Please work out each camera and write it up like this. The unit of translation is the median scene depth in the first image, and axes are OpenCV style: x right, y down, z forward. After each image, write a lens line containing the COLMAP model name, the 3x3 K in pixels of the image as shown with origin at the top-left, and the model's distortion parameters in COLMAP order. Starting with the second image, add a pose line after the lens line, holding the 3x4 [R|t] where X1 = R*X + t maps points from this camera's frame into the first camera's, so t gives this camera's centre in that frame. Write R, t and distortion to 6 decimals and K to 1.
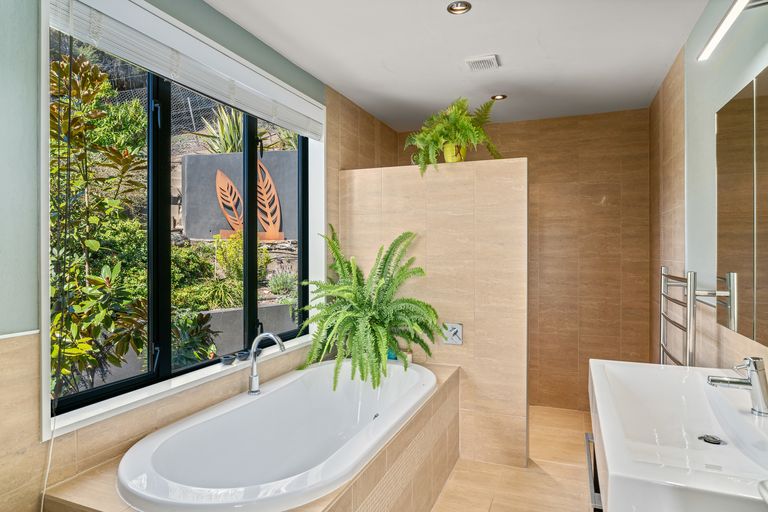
lens RADIAL K [[458.4, 0, 384.3], [0, 458.4, 253.2], [0, 0, 1]] dist [0.000198, 0.000009]
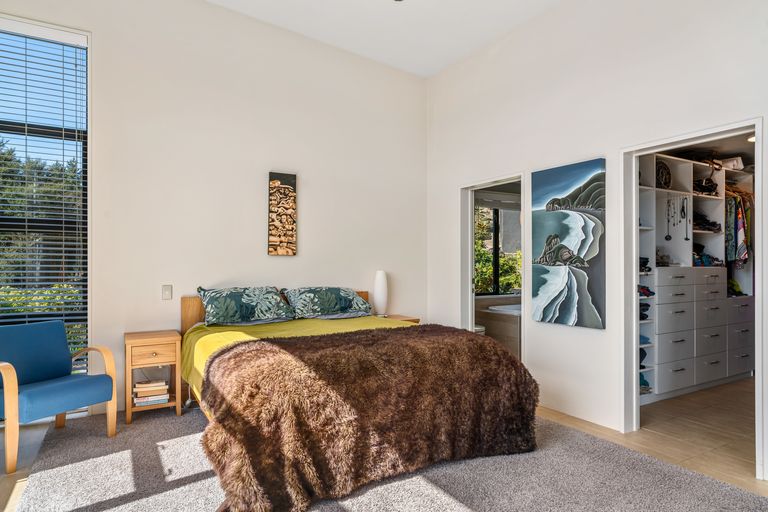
lens RADIAL K [[458.4, 0, 383.9], [0, 458.4, 259.4], [0, 0, 1]] dist [0.000198, 0.000009]
pose [[0.793836, 0.003093, -0.608125, 0.360182], [-0.011031, 0.999896, -0.009314, 0.018787], [0.608032, 0.014102, 0.793787, -0.877372]]
